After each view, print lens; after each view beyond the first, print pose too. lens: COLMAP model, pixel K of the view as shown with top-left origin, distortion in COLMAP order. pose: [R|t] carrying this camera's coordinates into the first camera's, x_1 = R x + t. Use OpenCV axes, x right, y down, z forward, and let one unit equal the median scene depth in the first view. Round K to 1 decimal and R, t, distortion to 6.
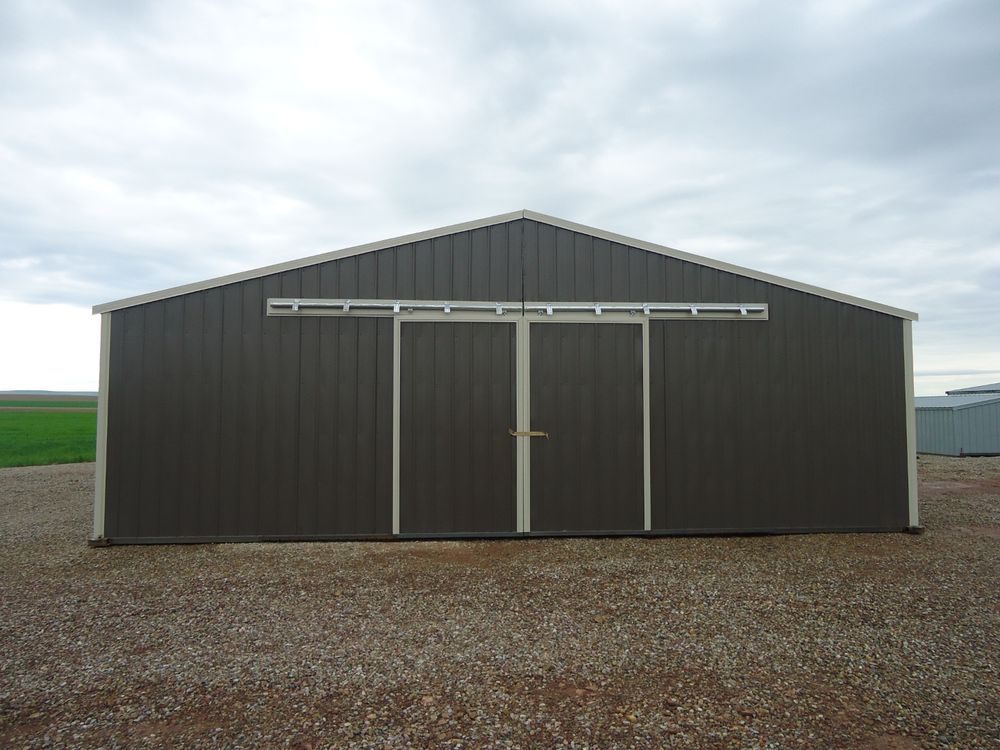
lens RADIAL K [[781.6, 0, 500.2], [0, 781.6, 381.5], [0, 0, 1]] dist [-0.050233, 0.003826]
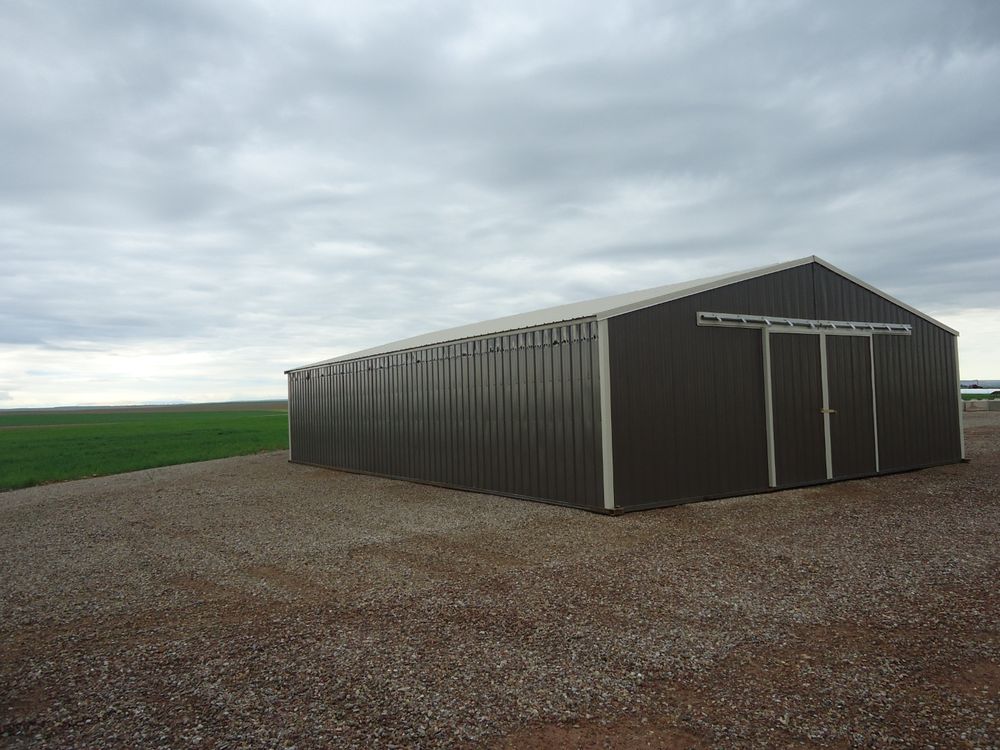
lens RADIAL K [[753.3, 0, 495.3], [0, 753.3, 370.4], [0, 0, 1]] dist [-0.014599, 0.000934]
pose [[0.871861, -0.005093, 0.489727, -1.157737], [0.010036, 0.999922, -0.007469, -0.004289], [-0.489651, 0.011426, 0.871844, 0.080716]]
